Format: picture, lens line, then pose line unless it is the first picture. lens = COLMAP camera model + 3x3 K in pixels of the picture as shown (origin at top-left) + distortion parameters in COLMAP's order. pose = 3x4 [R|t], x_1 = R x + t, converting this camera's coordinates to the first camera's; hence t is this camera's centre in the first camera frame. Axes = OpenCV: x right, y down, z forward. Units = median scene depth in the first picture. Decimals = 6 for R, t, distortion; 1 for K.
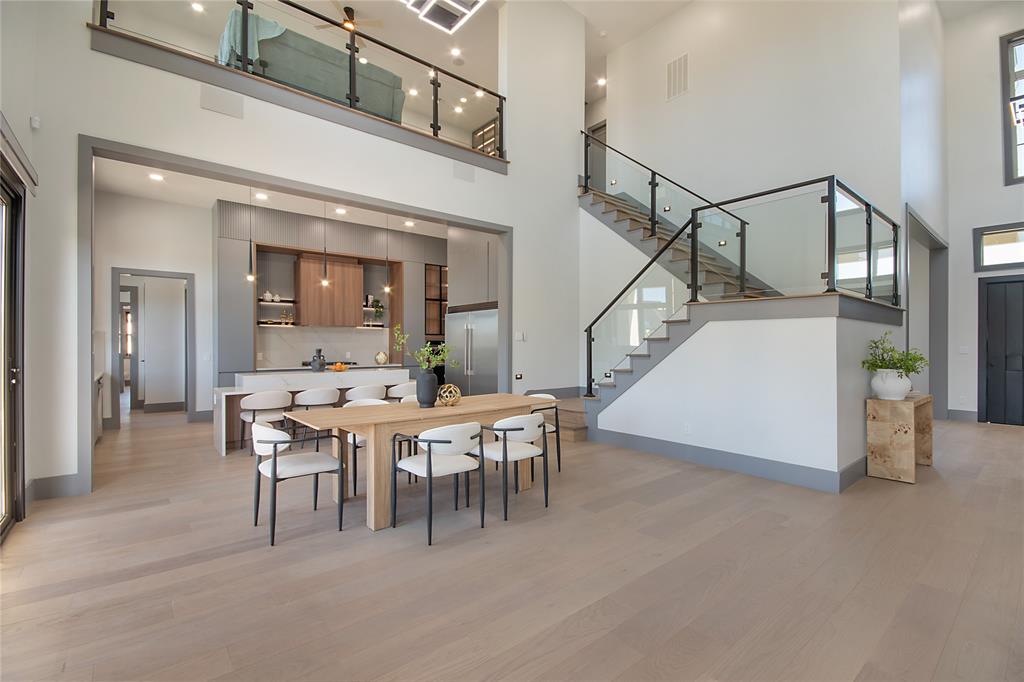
lens RADIAL K [[453.2, 0, 512.8], [0, 453.2, 346.7], [0, 0, 1]] dist [0.011758, -0.008709]
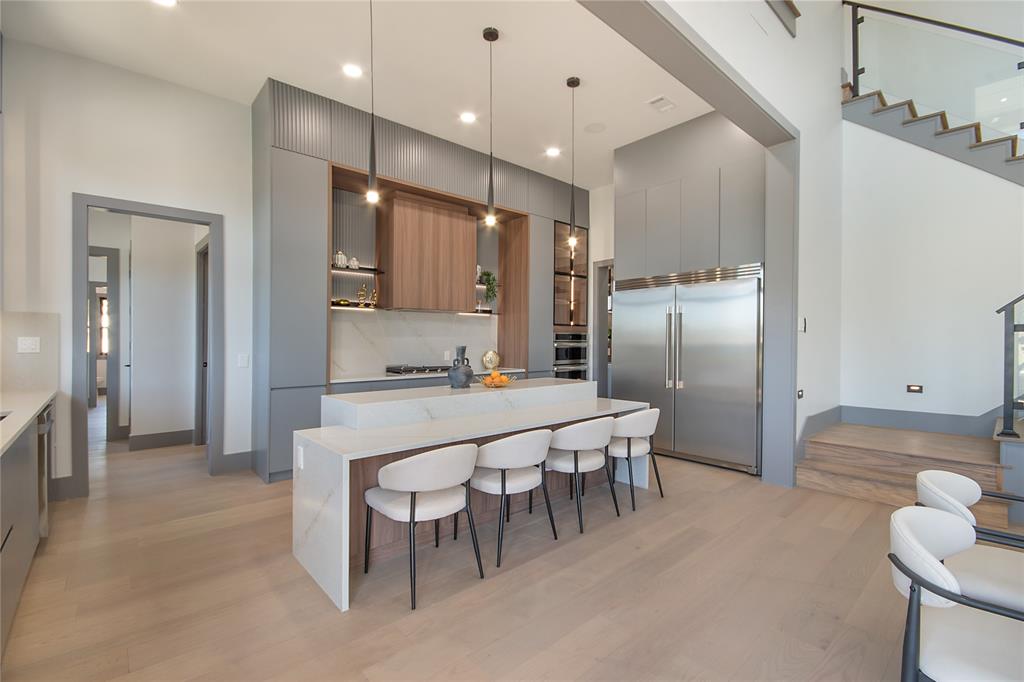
lens RADIAL K [[453.2, 0, 520.7], [0, 453.2, 341.0], [0, 0, 1]] dist [0.011758, -0.008709]
pose [[0.999187, -0.001997, 0.040277, -0.379882], [0.002141, 0.999991, -0.003539, 0.000382], [-0.040270, 0.003623, 0.999182, 0.450531]]
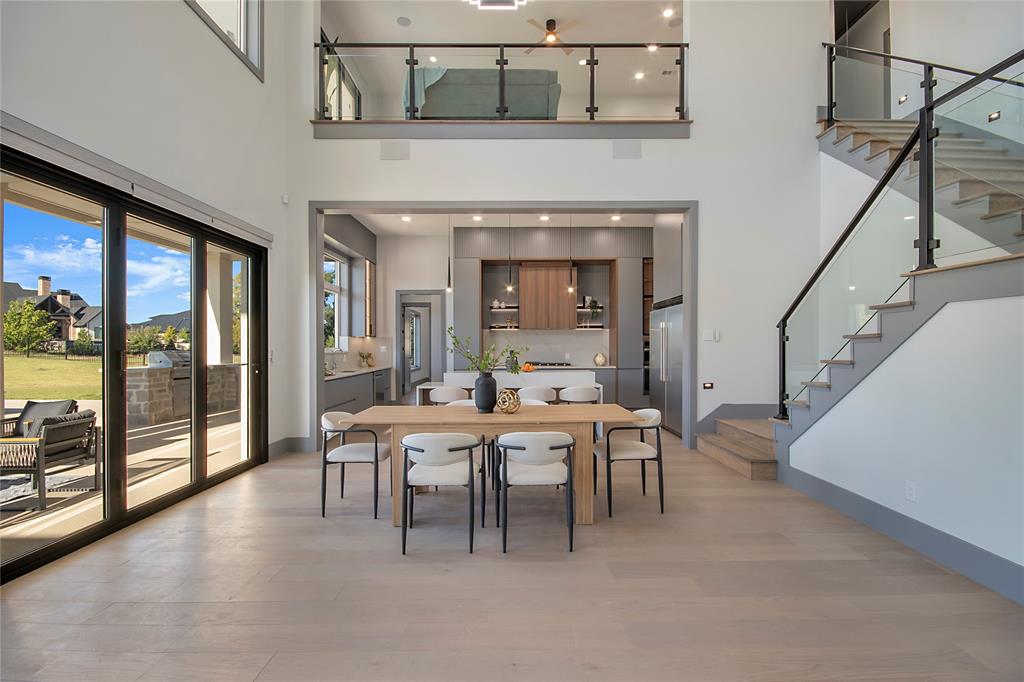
lens RADIAL K [[453.2, 0, 512.5], [0, 453.2, 347.0], [0, 0, 1]] dist [0.011758, -0.008709]
pose [[0.775764, -0.002429, -0.631019, 0.255027], [0.002794, 0.999996, -0.000414, -0.002496], [0.631017, -0.001441, 0.775768, 0.163915]]
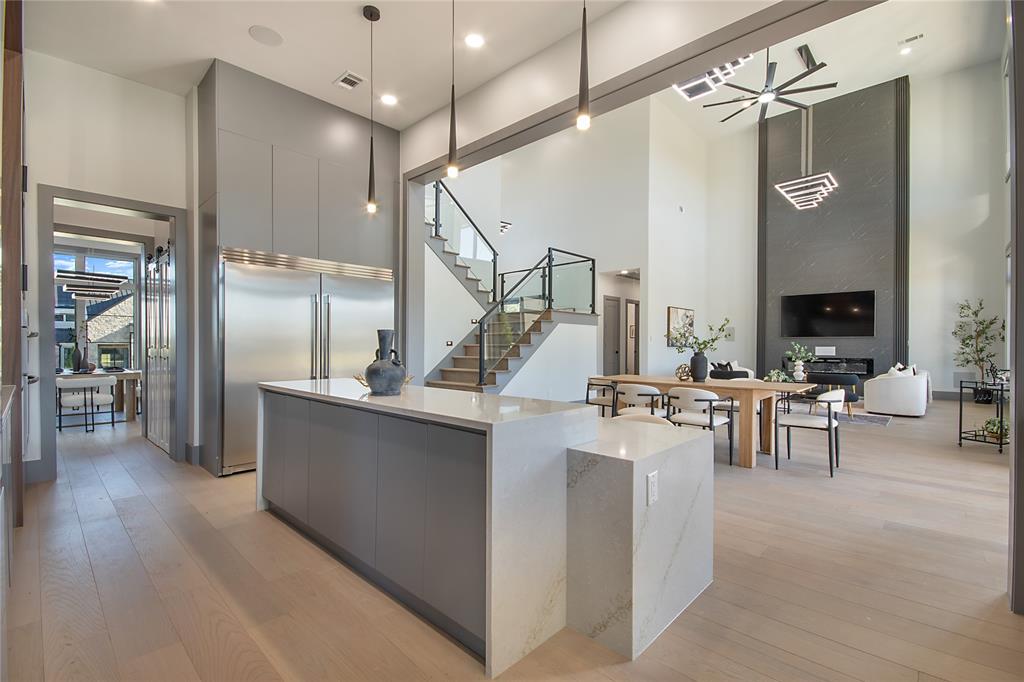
lens RADIAL K [[453.2, 0, 519.3], [0, 453.2, 351.9], [0, 0, 1]] dist [0.011758, -0.008709]
pose [[-0.121025, -0.015556, 0.992528, -0.777943], [0.000363, 0.999876, 0.015715, 0.013697], [-0.992649, 0.002262, -0.121005, 0.917921]]
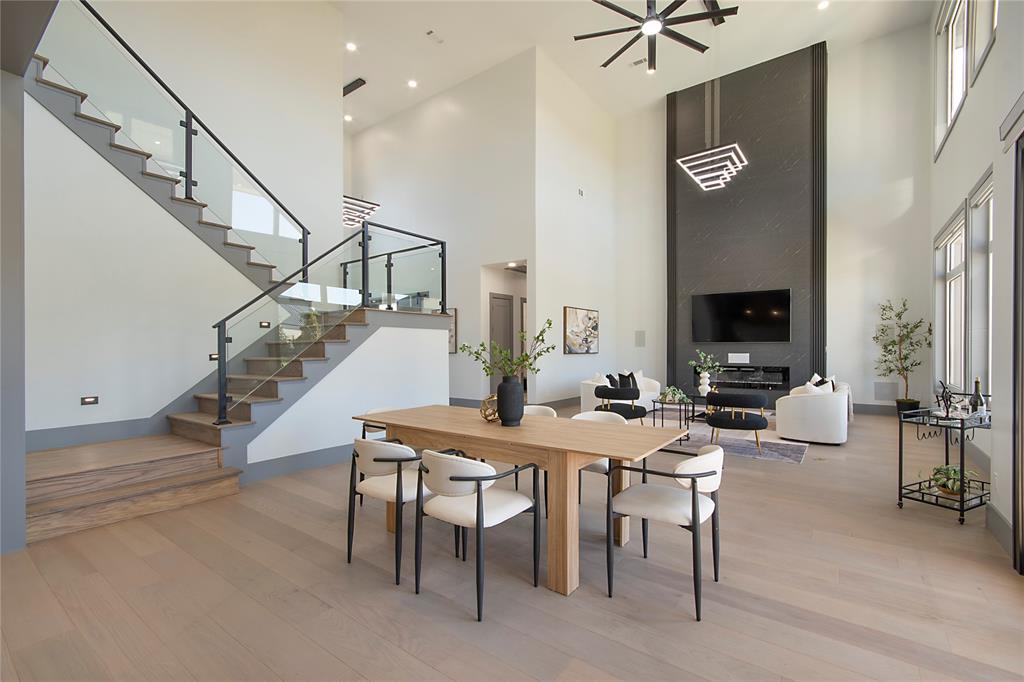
lens RADIAL K [[453.2, 0, 514.3], [0, 453.2, 354.1], [0, 0, 1]] dist [0.011758, -0.008709]
pose [[-0.226888, -0.013027, 0.973834, -0.522879], [0.005936, 0.999873, 0.014758, -0.001542], [-0.973903, 0.009129, -0.226781, 0.643927]]
